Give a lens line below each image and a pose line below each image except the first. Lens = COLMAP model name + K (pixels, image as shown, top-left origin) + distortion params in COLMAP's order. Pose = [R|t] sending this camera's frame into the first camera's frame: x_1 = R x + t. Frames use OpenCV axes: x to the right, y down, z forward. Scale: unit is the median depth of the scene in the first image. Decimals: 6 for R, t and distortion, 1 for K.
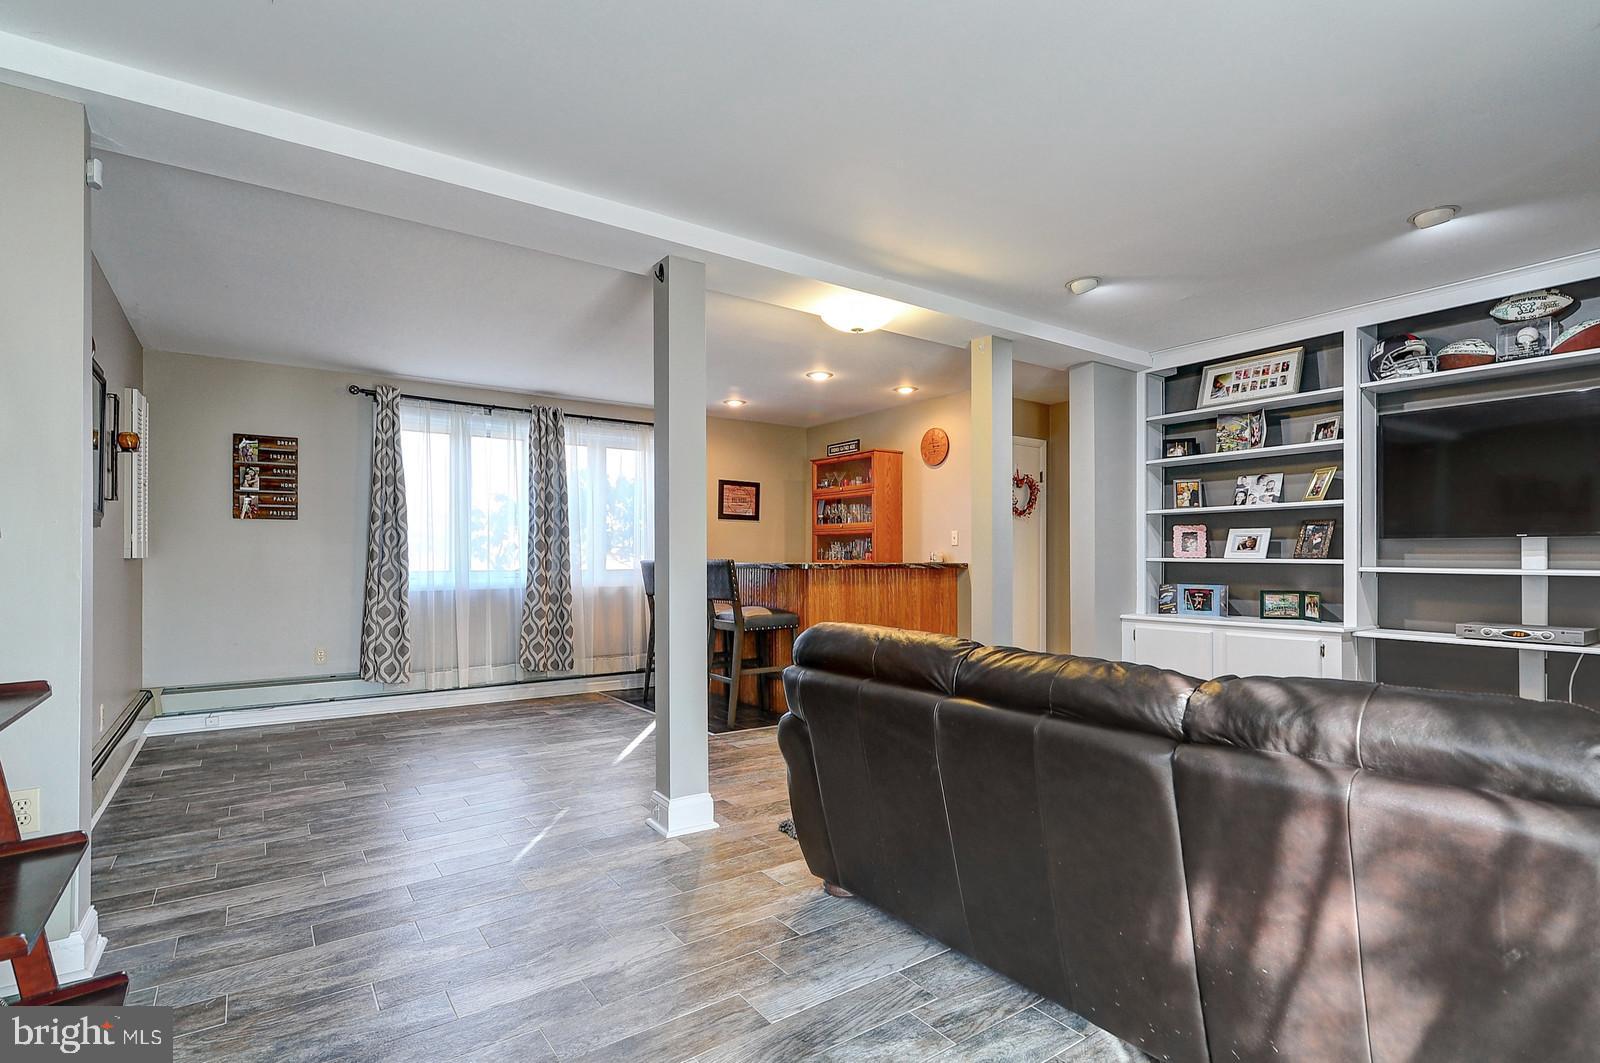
lens RADIAL K [[741.1, 0, 797.4], [0, 741.1, 547.9], [0, 0, 1]] dist [0.001150, 0.000079]
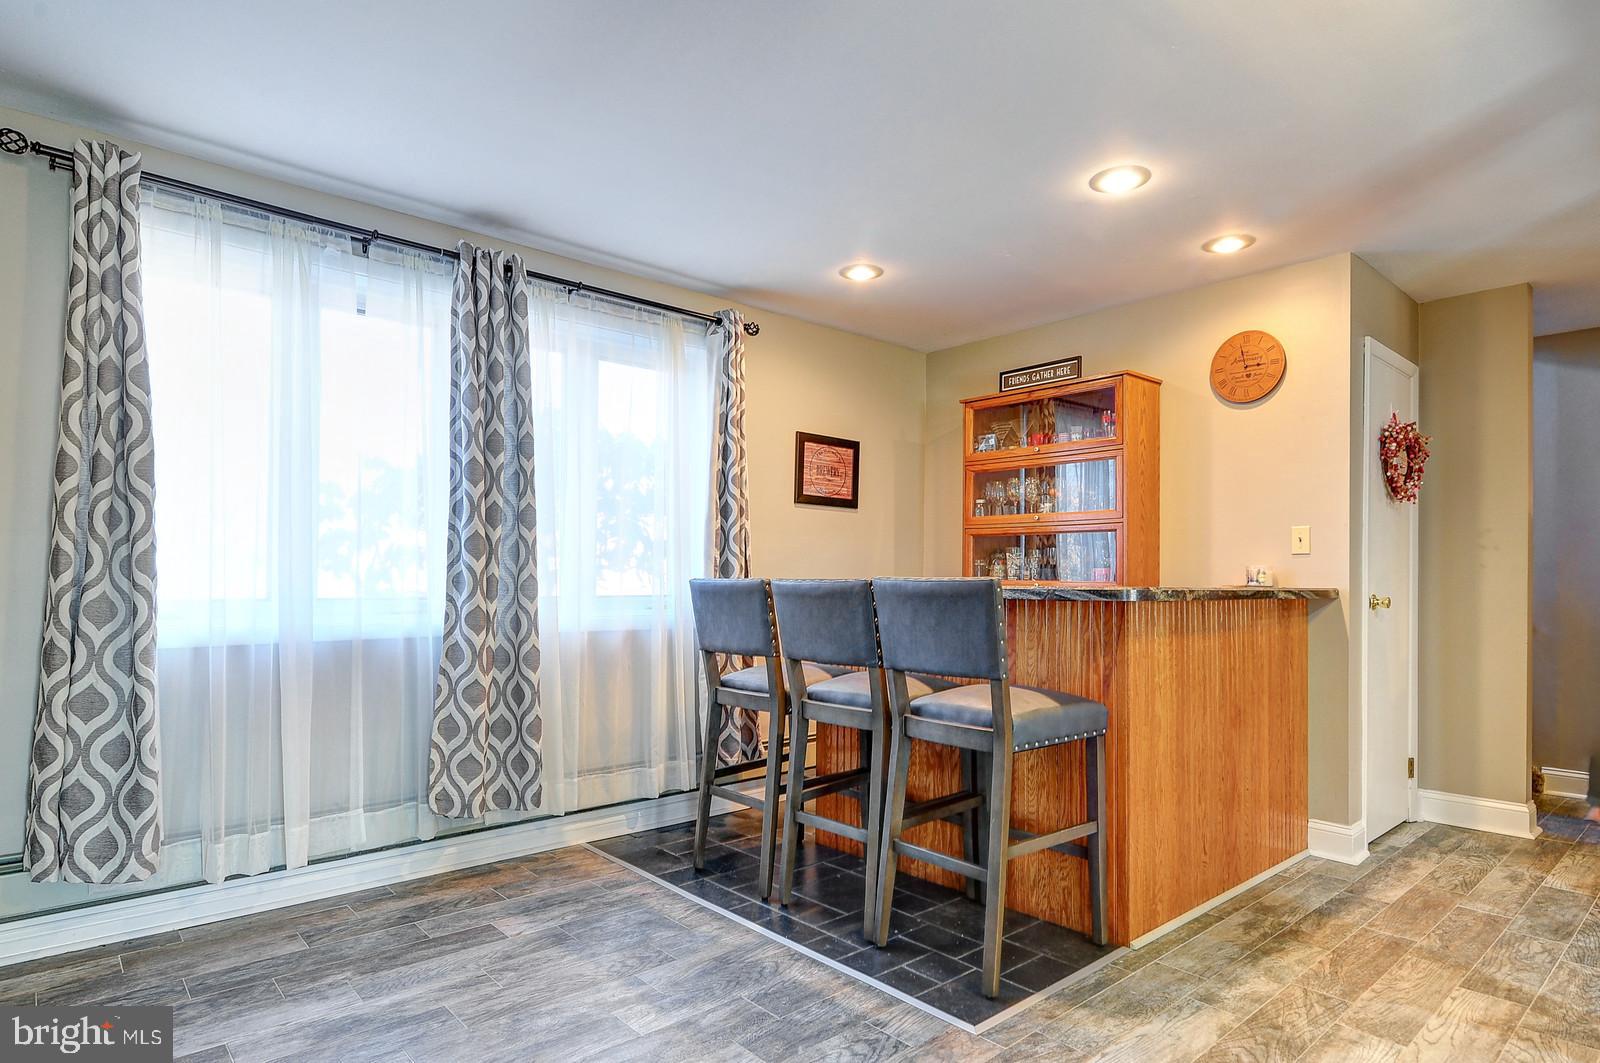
lens RADIAL K [[873.3, 0, 817.8], [0, 873.3, 562.9], [0, 0, 1]] dist [-0.005426, 0.000205]
pose [[0.994117, 0.008758, 0.107956, -0.192777], [-0.008443, 0.999959, -0.003373, 0.007998], [-0.107981, 0.002441, 0.994150, 0.434863]]
